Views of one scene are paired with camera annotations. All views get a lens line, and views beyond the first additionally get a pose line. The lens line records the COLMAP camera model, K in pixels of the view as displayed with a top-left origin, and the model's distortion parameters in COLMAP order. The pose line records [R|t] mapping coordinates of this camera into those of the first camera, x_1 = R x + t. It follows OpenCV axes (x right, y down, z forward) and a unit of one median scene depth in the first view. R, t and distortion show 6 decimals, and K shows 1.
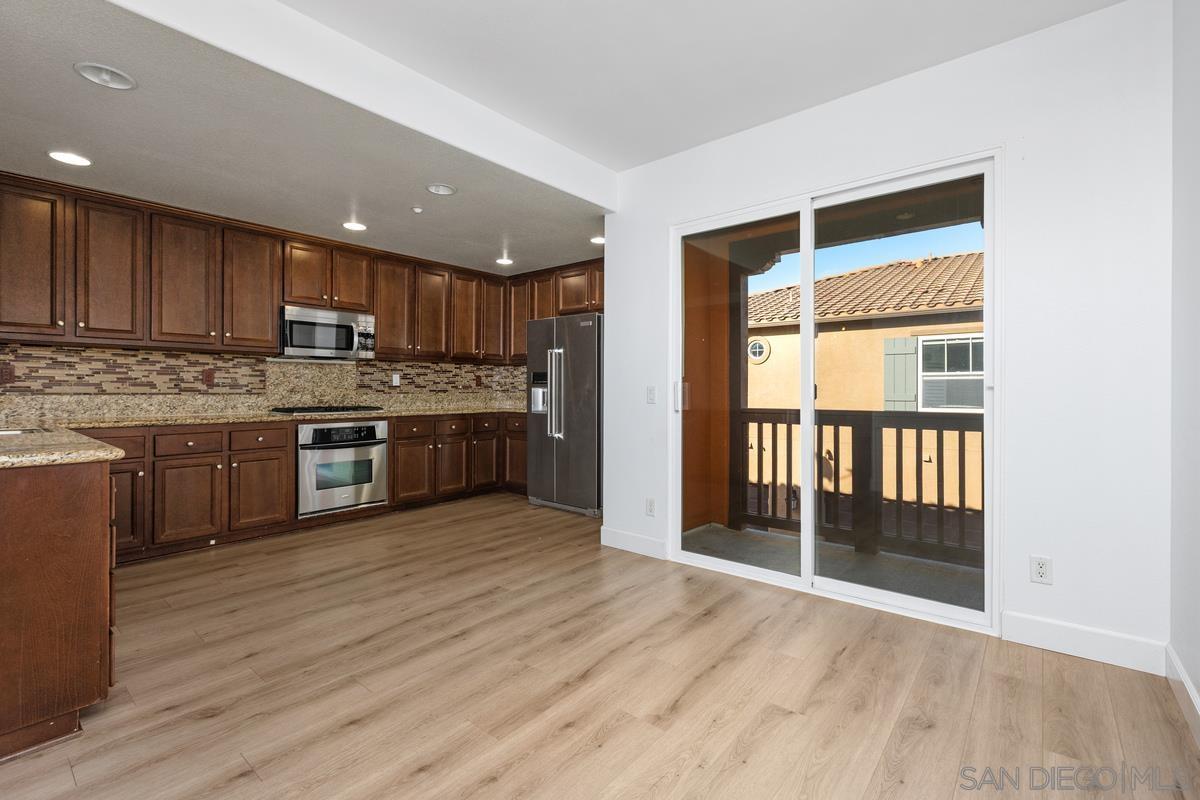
lens RADIAL K [[534.7, 0, 596.2], [0, 534.7, 392.1], [0, 0, 1]] dist [-0.001634, -0.000372]
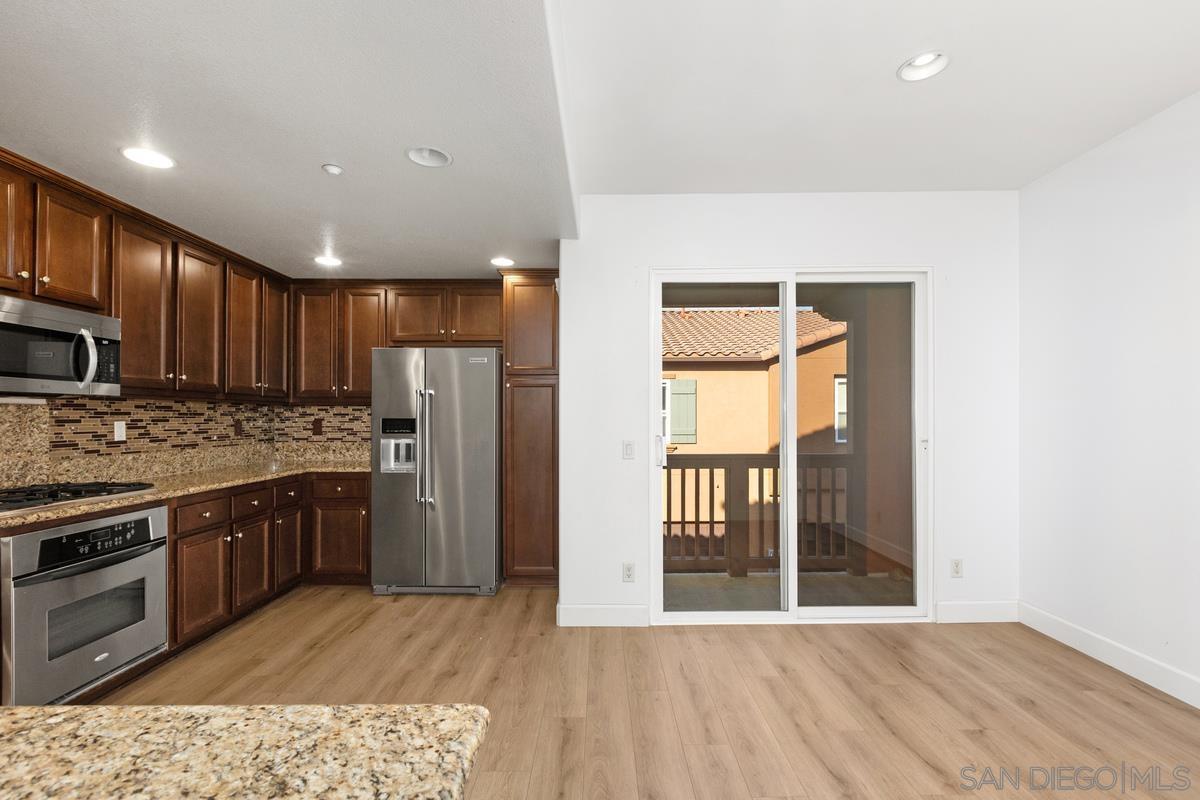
lens RADIAL K [[537.7, 0, 601.0], [0, 537.7, 423.8], [0, 0, 1]] dist [0.000778, -0.000102]
pose [[0.762567, -0.009273, 0.646843, -0.412555], [0.007262, 0.999957, 0.005775, -0.034936], [-0.646869, 0.000294, 0.762601, 0.258129]]
